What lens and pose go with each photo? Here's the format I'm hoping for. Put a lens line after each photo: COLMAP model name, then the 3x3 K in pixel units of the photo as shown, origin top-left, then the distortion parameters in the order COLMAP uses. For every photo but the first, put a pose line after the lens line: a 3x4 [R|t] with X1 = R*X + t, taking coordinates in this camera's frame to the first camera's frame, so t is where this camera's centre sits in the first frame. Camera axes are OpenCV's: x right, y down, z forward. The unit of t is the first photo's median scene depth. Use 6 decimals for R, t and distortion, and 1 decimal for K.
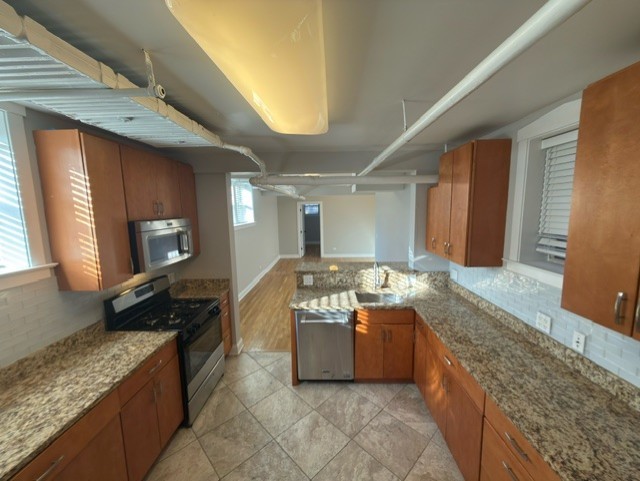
lens RADIAL K [[255.0, 0, 320.0], [0, 255.0, 240.5], [0, 0, 1]] dist [-0.000556, -0.000271]
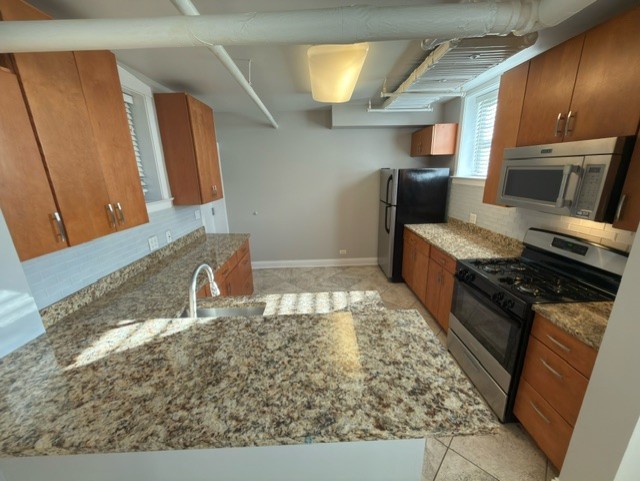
lens RADIAL K [[255.0, 0, 320.0], [0, 255.0, 240.5], [0, 0, 1]] dist [-0.000556, -0.000271]
pose [[-0.998378, 0.051519, -0.024239, 0.039398], [0.037853, 0.918614, 0.393338, -0.149600], [0.042530, 0.391782, -0.919074, 1.871887]]
